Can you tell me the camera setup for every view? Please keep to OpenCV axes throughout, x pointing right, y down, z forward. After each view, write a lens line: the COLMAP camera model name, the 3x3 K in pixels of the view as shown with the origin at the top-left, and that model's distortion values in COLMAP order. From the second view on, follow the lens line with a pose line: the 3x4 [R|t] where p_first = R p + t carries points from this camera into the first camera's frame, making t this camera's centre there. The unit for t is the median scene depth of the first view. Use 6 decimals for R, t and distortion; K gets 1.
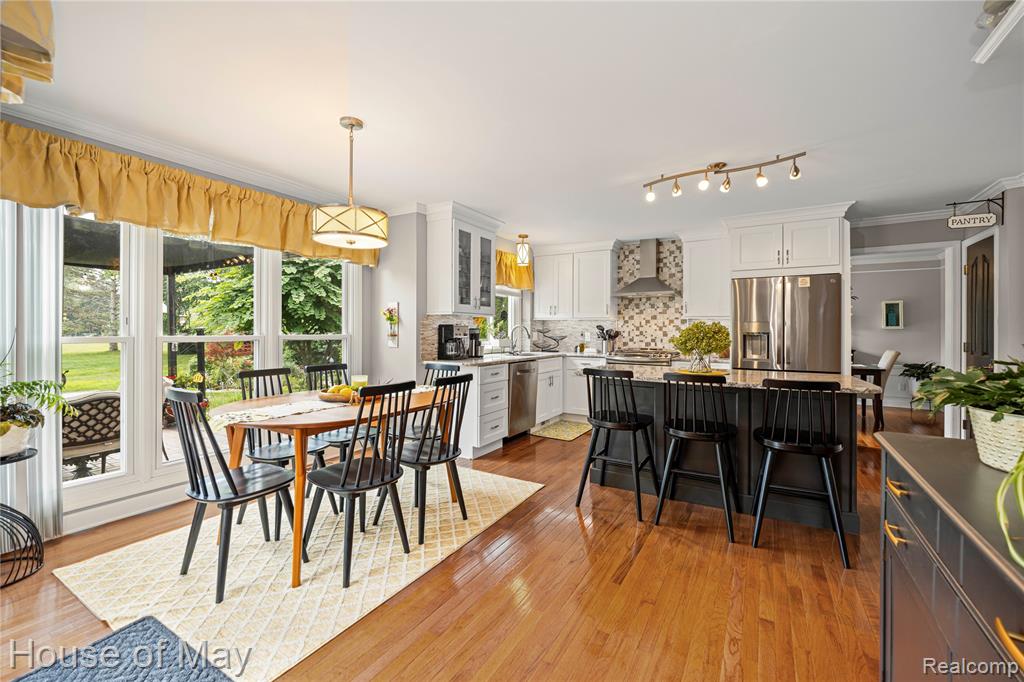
lens RADIAL K [[435.1, 0, 490.0], [0, 435.1, 327.8], [0, 0, 1]] dist [0.007080, -0.000851]
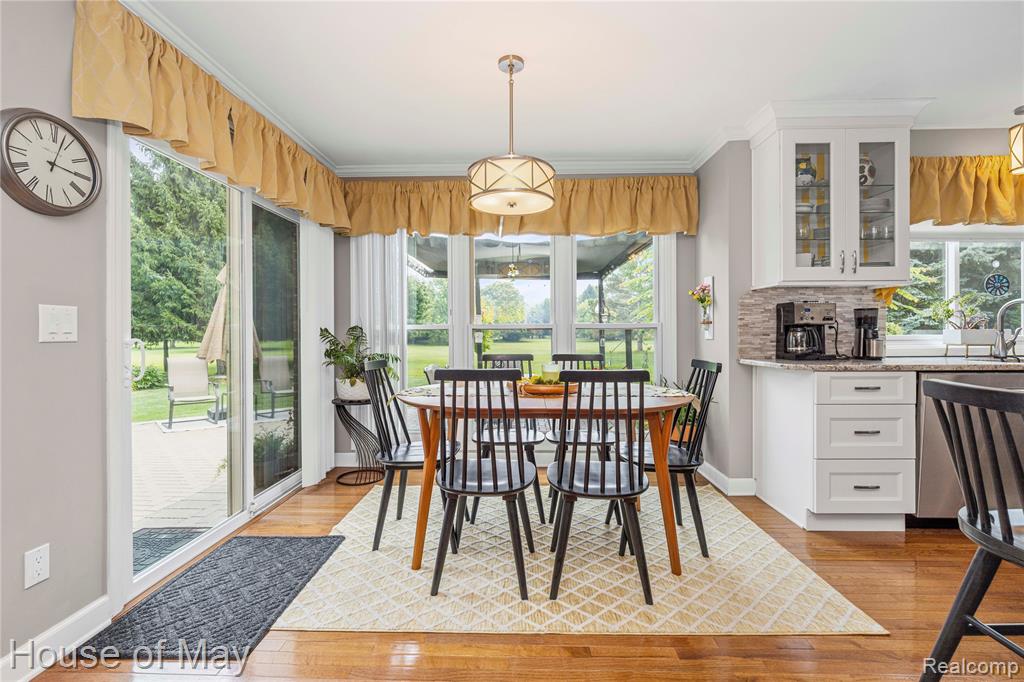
lens RADIAL K [[449.2, 0, 512.1], [0, 449.2, 339.3], [0, 0, 1]] dist [0.017034, 0.000624]
pose [[0.516968, 0.003455, -0.855998, 0.259803], [0.011477, 0.999874, 0.010968, 0.033581], [0.855928, -0.015495, 0.516863, 0.326538]]
